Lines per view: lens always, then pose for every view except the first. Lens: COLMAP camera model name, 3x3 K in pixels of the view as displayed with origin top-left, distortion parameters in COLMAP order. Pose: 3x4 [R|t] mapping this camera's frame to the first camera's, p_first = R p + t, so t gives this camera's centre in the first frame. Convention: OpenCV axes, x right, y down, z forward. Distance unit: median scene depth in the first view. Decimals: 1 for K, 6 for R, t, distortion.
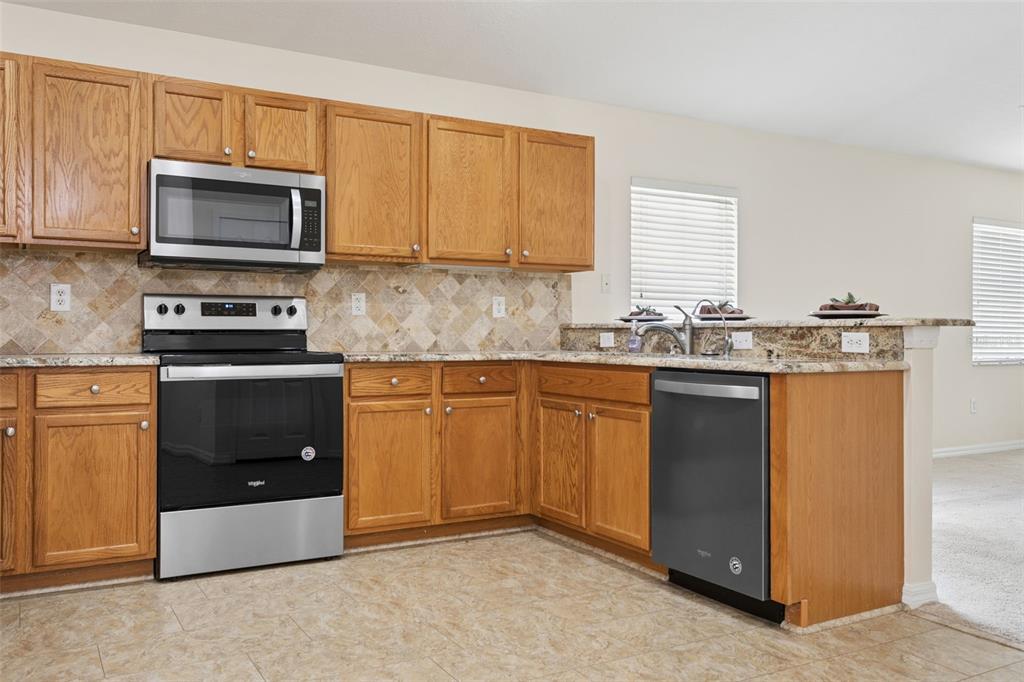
lens RADIAL K [[814.9, 0, 507.2], [0, 814.9, 338.9], [0, 0, 1]] dist [0.004684, -0.002450]
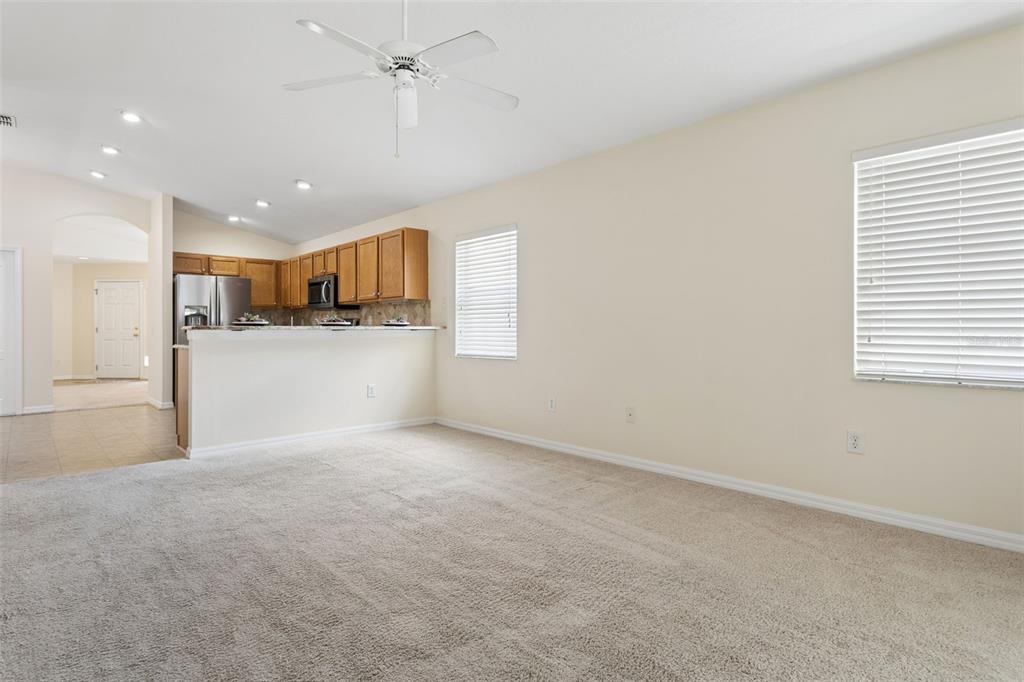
lens RADIAL K [[523.9, 0, 518.7], [0, 523.9, 334.2], [0, 0, 1]] dist [0.001994, -0.000138]
pose [[0.259828, 0.011268, -0.965589, 1.702657], [0.004736, 0.999905, 0.012943, -0.020570], [0.965643, -0.007936, 0.259750, 1.189862]]
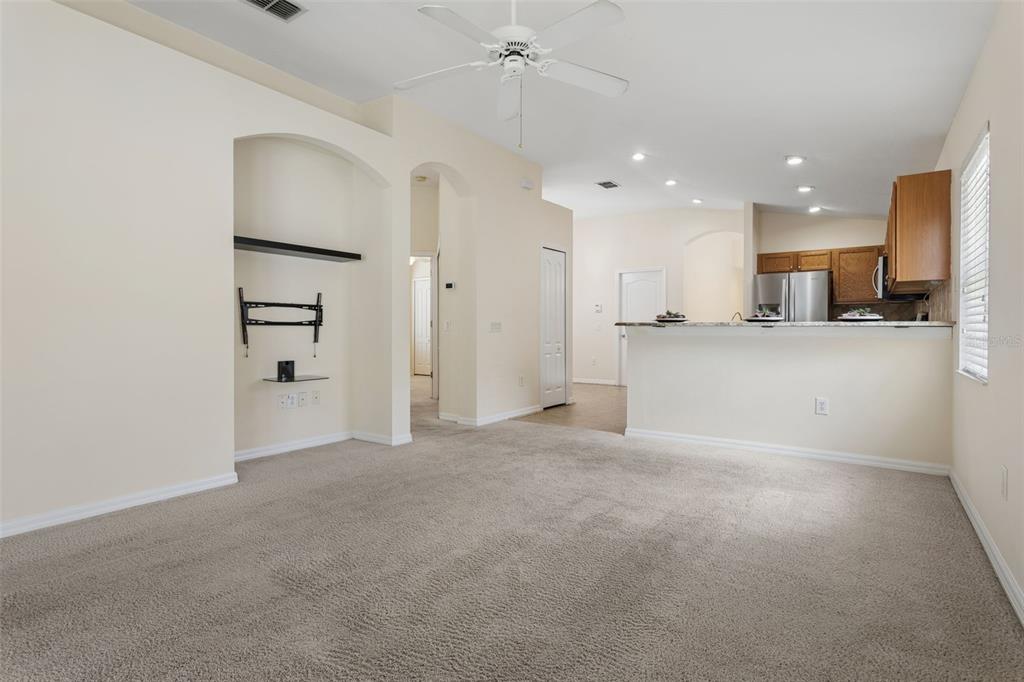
lens RADIAL K [[523.9, 0, 521.7], [0, 523.9, 334.3], [0, 0, 1]] dist [0.001994, -0.000138]
pose [[-0.890184, 0.005527, -0.455568, 1.266555], [0.001849, 0.999962, 0.008519, -0.010546], [0.455598, 0.006741, -0.890160, 1.870514]]
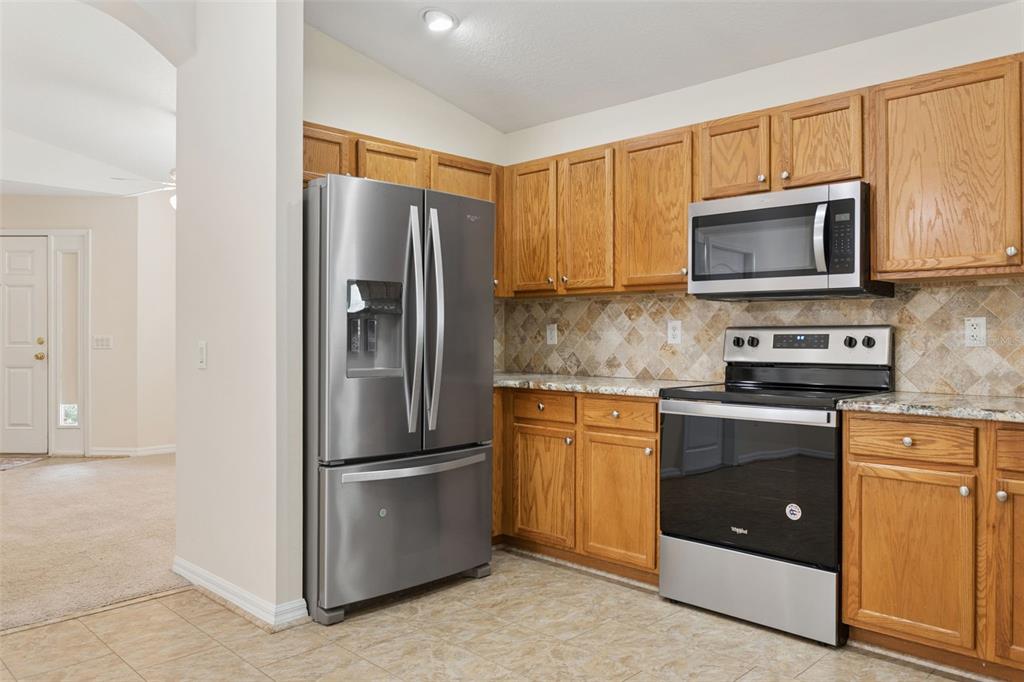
lens RADIAL K [[722.4, 0, 509.2], [0, 722.4, 341.8], [0, 0, 1]] dist [-0.022411, 0.000260]
pose [[0.303255, 0.002297, -0.952907, 0.367231], [-0.009089, 0.999959, -0.000482, -0.034047], [0.952866, 0.008808, 0.303264, 0.454292]]
